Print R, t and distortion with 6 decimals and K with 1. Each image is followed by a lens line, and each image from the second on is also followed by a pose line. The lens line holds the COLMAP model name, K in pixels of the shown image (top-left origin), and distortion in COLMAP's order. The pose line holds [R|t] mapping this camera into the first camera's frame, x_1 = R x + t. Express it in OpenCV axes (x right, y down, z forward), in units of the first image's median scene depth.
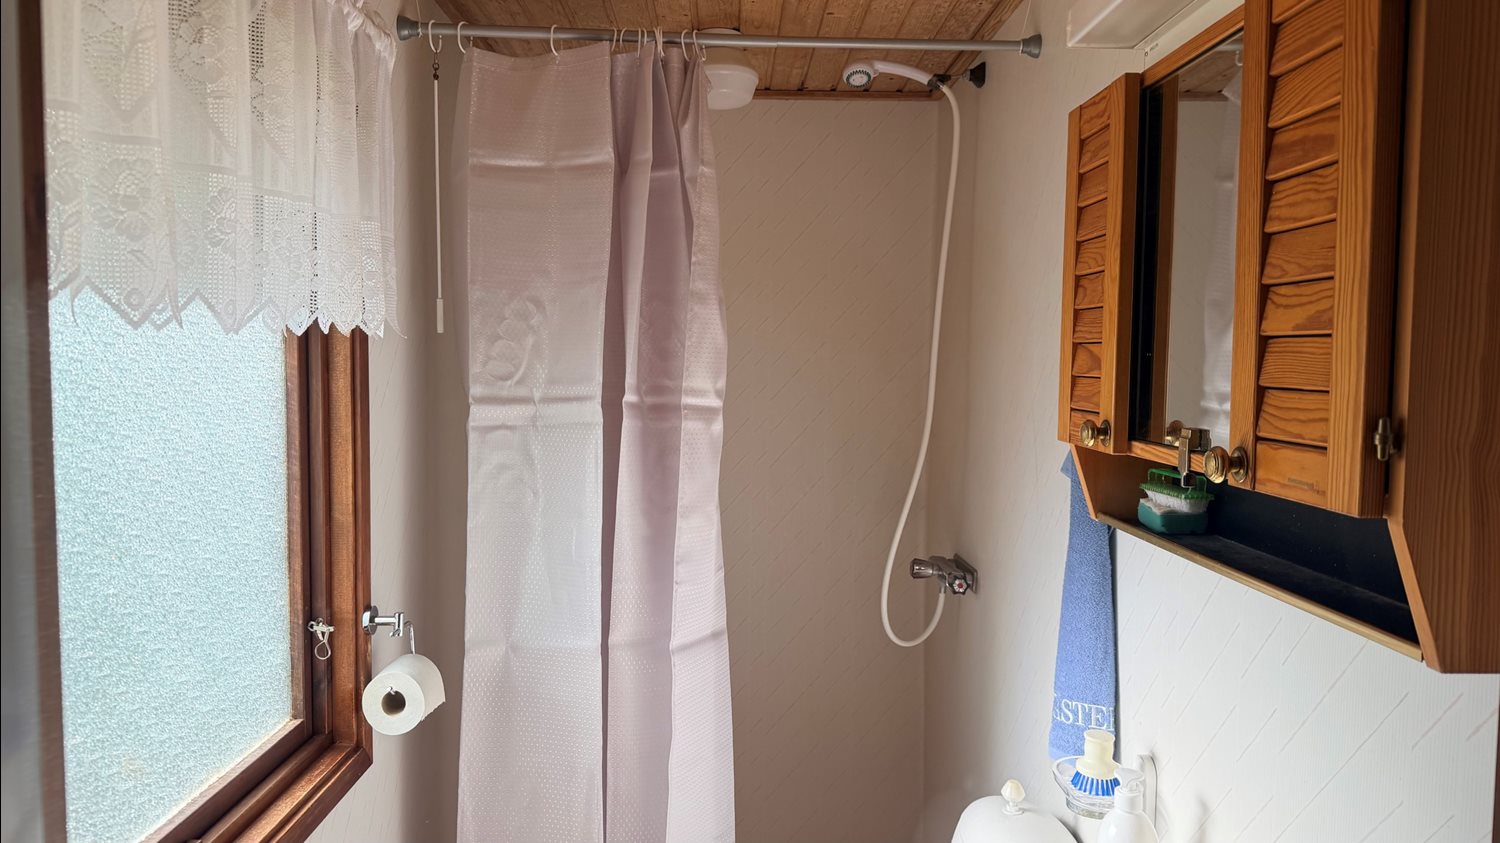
lens RADIAL K [[1130.2, 0, 753.7], [0, 1130.2, 420.1], [0, 0, 1]] dist [0.113099, -0.148099]
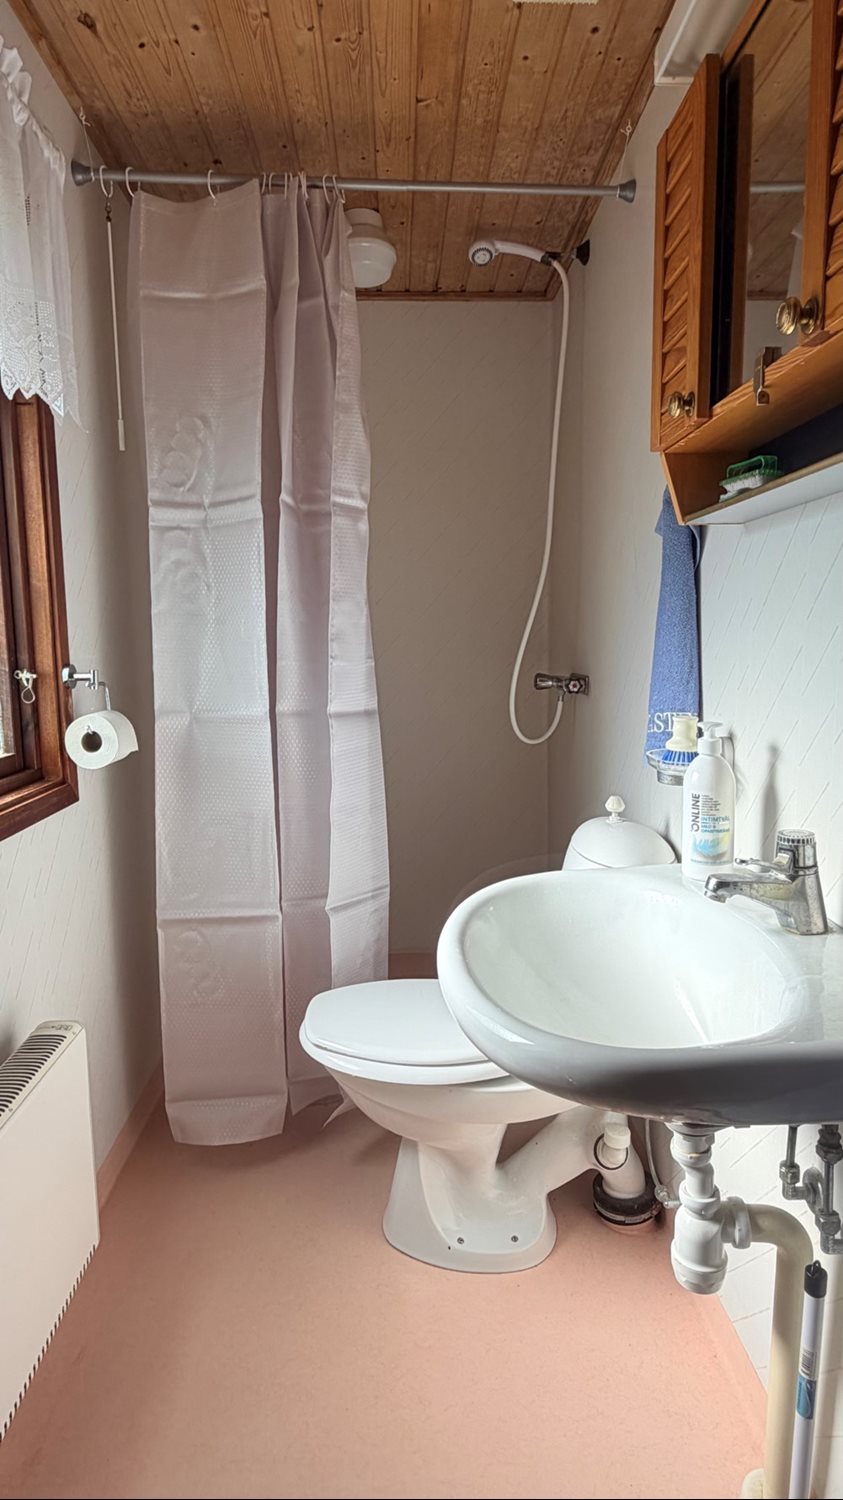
lens RADIAL K [[901.1, 0, 432.5], [0, 901.1, 751.9], [0, 0, 1]] dist [0.001745, 0.013842]
pose [[0.999642, -0.023489, 0.012800, 0.022248], [0.022616, 0.997663, 0.064481, 0.182097], [-0.014285, -0.064168, 0.997837, 0.060251]]
